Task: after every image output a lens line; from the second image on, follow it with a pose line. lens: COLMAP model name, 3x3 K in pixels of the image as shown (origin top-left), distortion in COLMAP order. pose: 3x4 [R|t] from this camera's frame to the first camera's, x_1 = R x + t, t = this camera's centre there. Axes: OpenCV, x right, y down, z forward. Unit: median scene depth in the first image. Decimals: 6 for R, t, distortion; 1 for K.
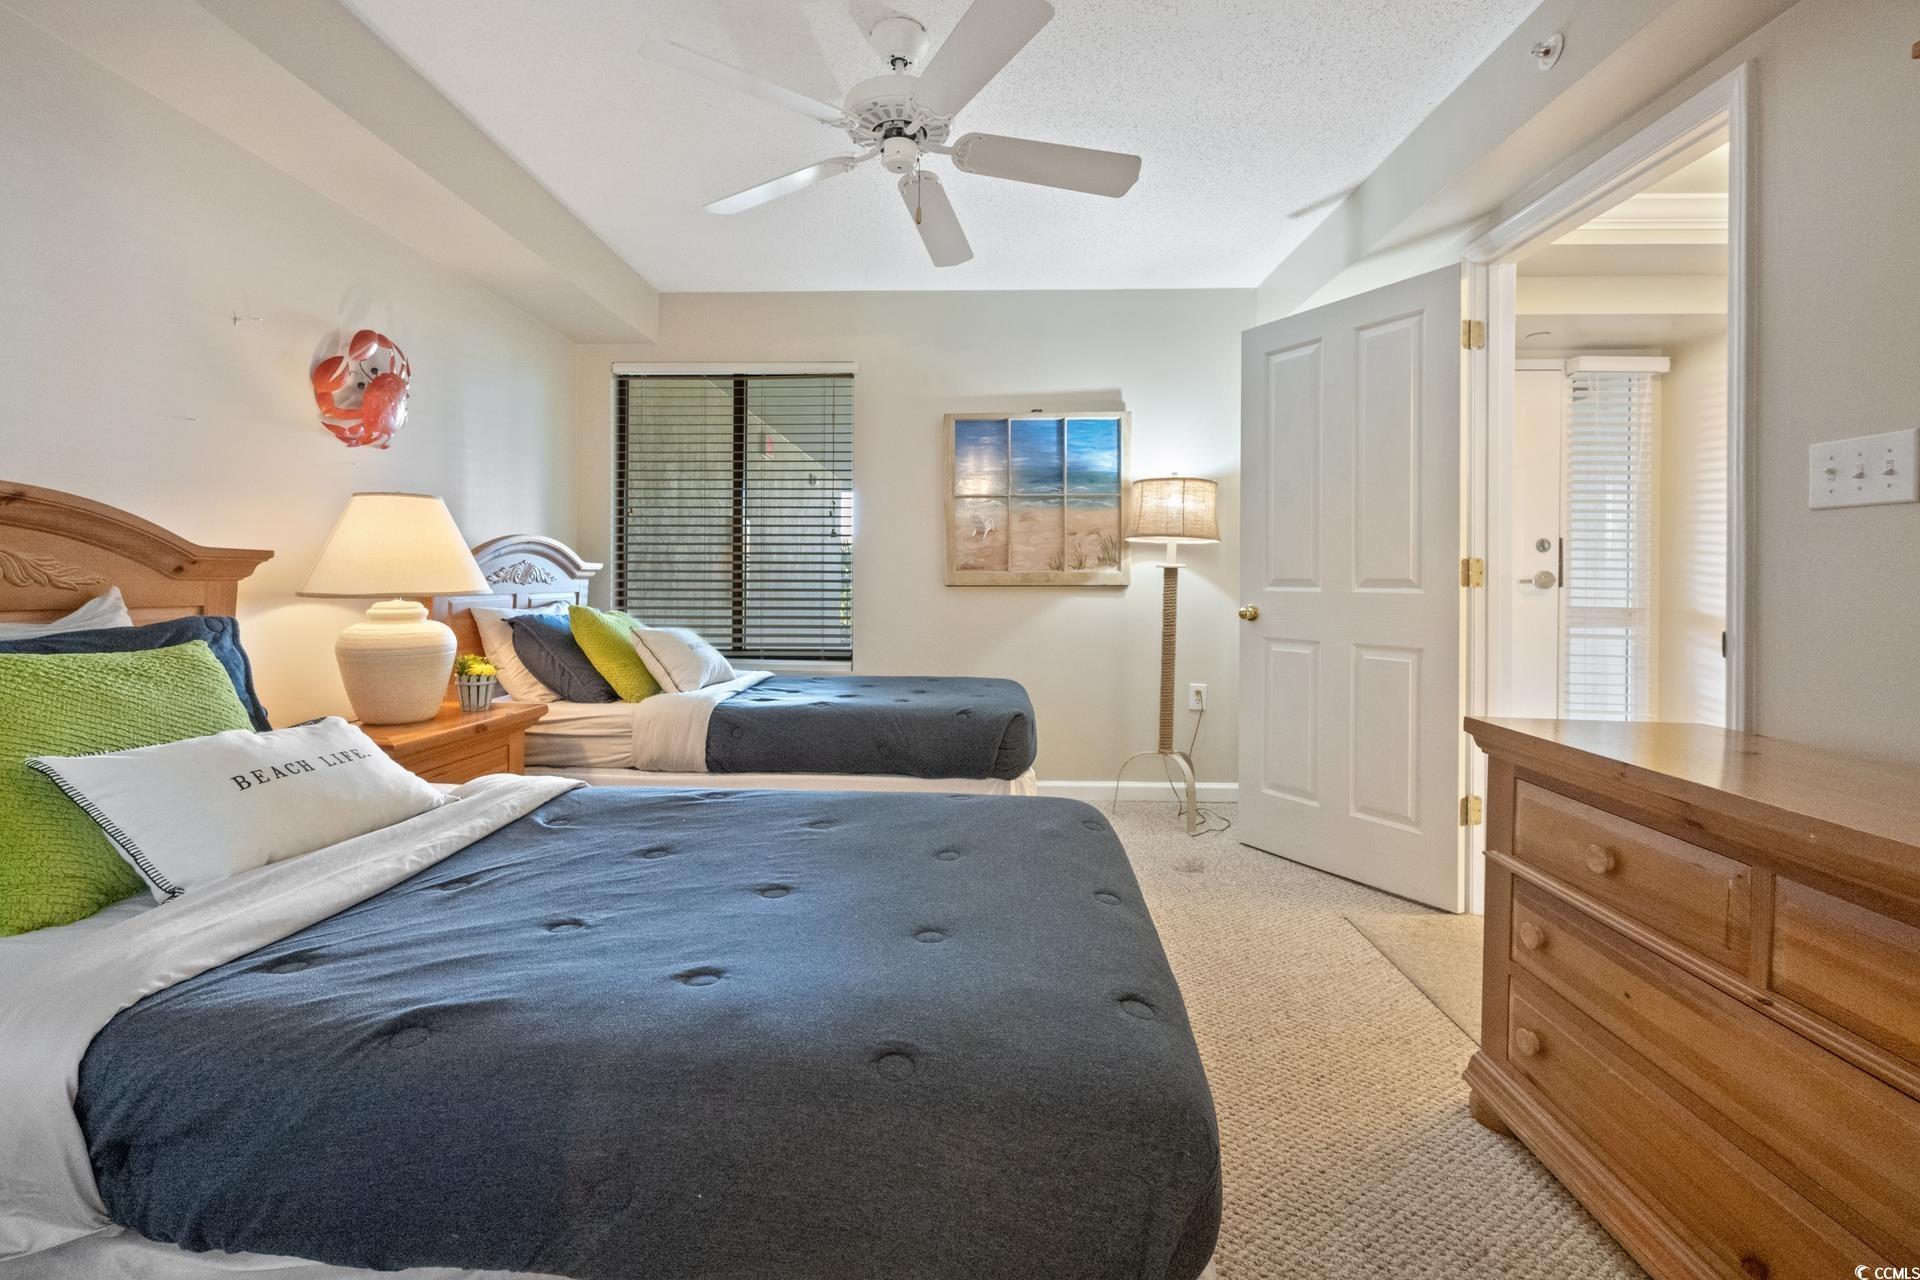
lens RADIAL K [[780.0, 0, 955.2], [0, 780.0, 582.7], [0, 0, 1]] dist [-0.003423, -0.000295]
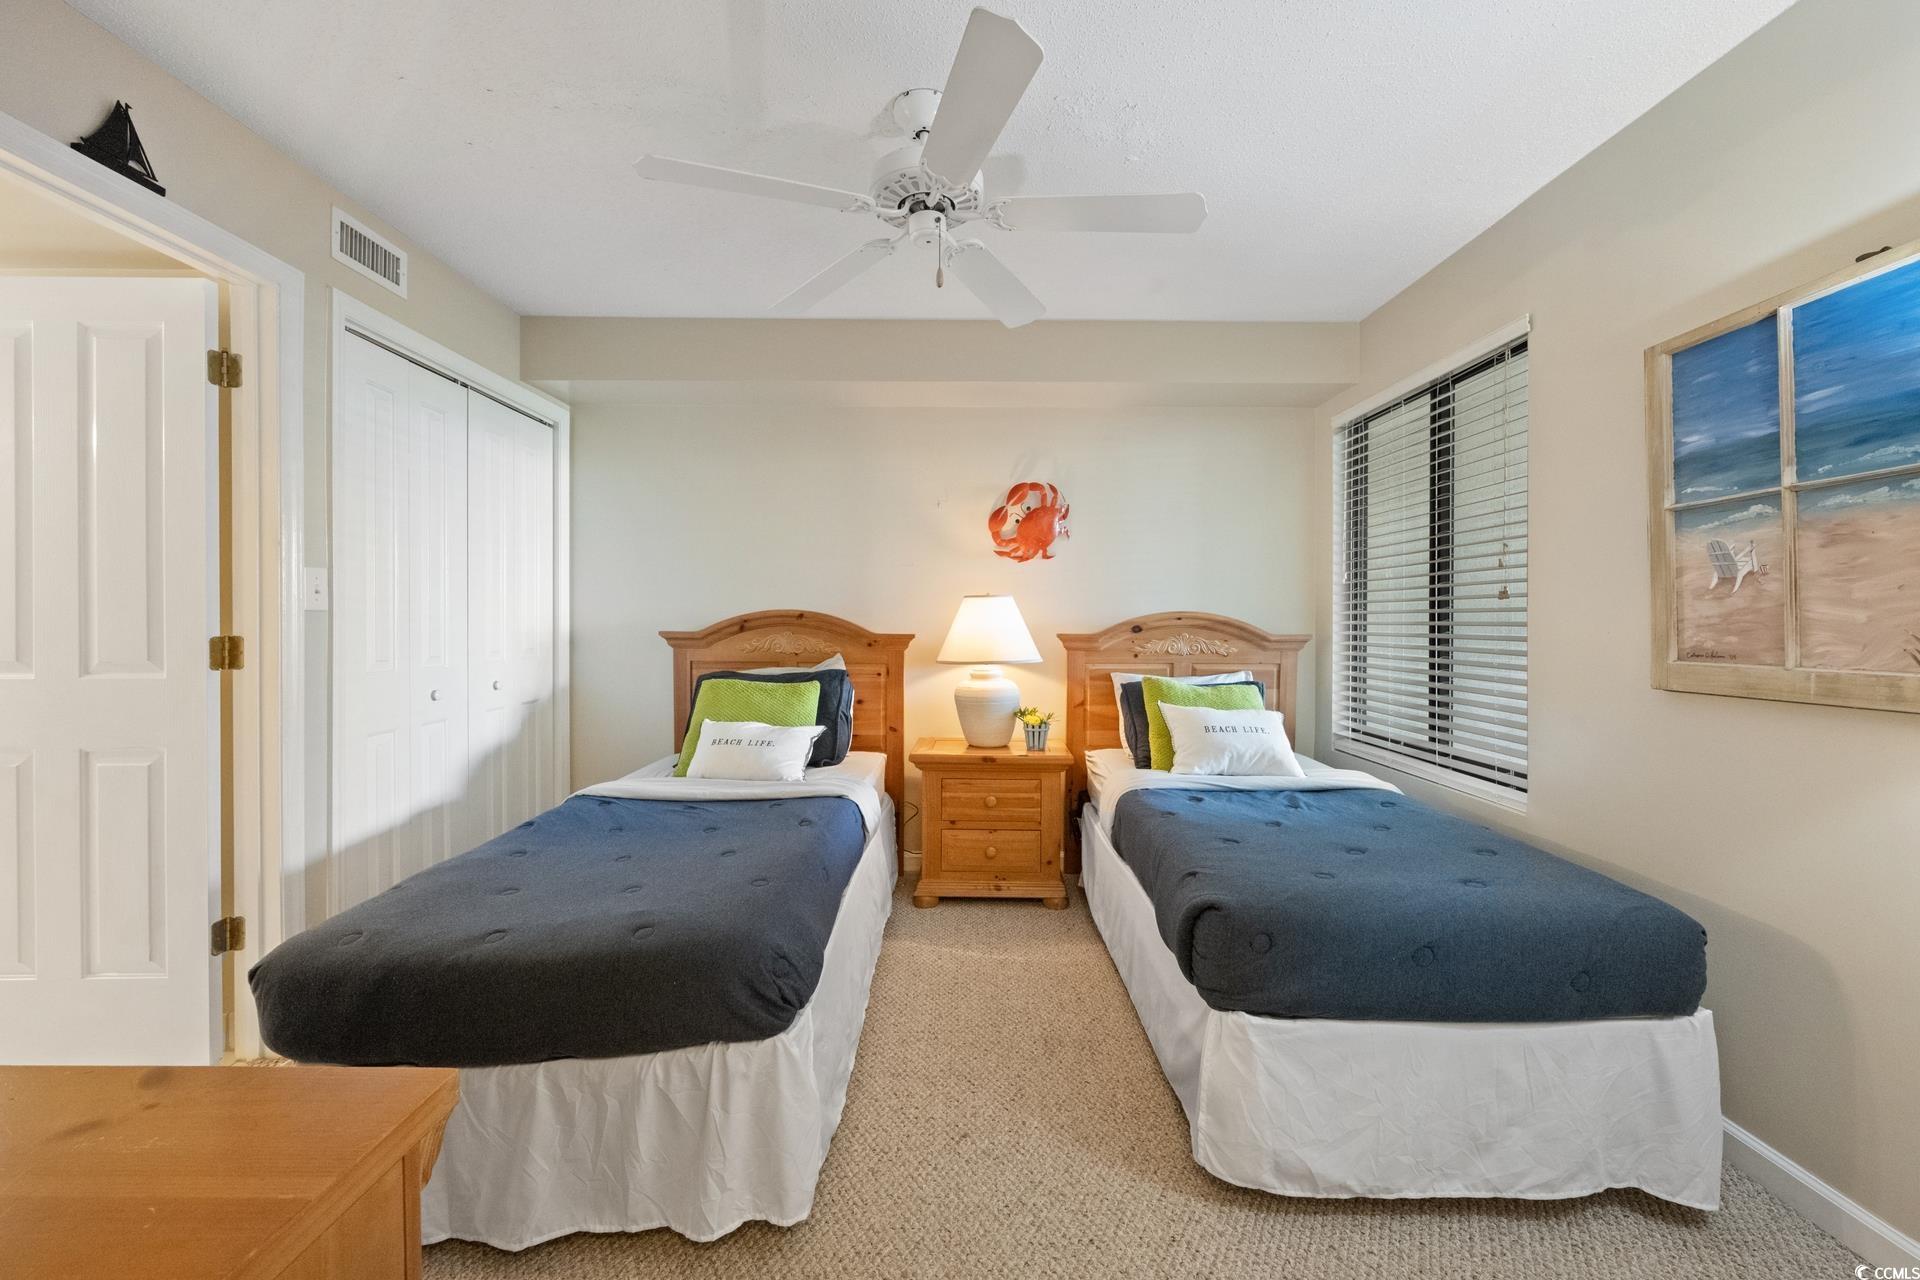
lens RADIAL K [[780.0, 0, 958.1], [0, 780.0, 624.4], [0, 0, 1]] dist [-0.003423, -0.000295]
pose [[0.032401, 0.000661, -0.999475, 0.475879], [-0.009160, 0.999958, 0.000365, -0.034049], [0.999433, 0.009144, 0.032405, 0.537138]]
